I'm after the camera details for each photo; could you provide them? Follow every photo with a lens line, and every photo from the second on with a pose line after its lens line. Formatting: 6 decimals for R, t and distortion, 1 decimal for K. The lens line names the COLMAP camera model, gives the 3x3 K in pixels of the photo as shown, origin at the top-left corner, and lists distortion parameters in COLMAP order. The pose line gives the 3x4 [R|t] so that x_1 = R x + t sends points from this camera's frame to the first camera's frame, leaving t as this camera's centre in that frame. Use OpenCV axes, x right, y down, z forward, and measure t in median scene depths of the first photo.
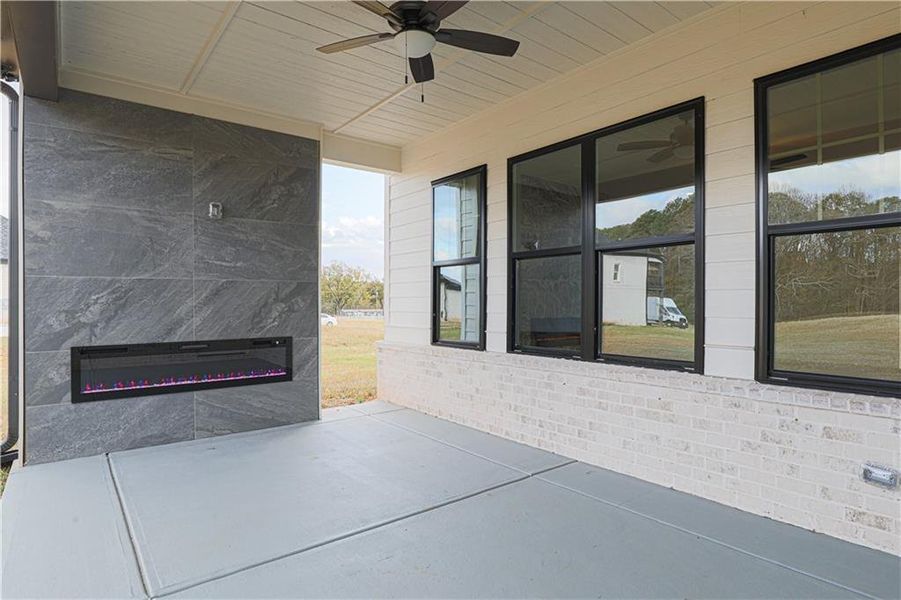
lens RADIAL K [[491.6, 0, 457.1], [0, 491.6, 304.4], [0, 0, 1]] dist [-0.006241, -0.002058]
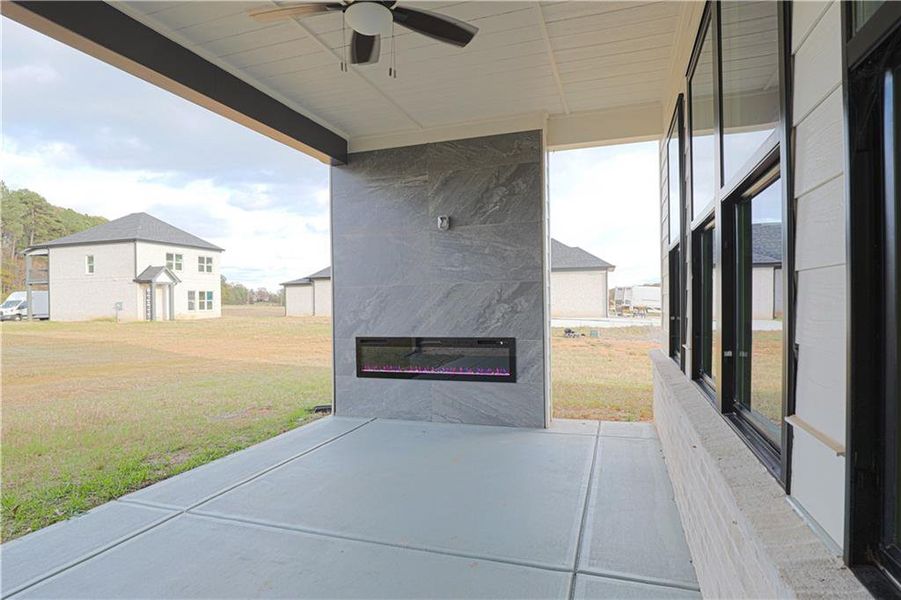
lens RADIAL K [[491.6, 0, 459.3], [0, 491.6, 305.1], [0, 0, 1]] dist [-0.006241, -0.002058]
pose [[0.556166, -0.004761, -0.831057, 0.436444], [0.009352, 0.999956, 0.000530, -0.001621], [0.831018, -0.008067, 0.556186, 0.375526]]
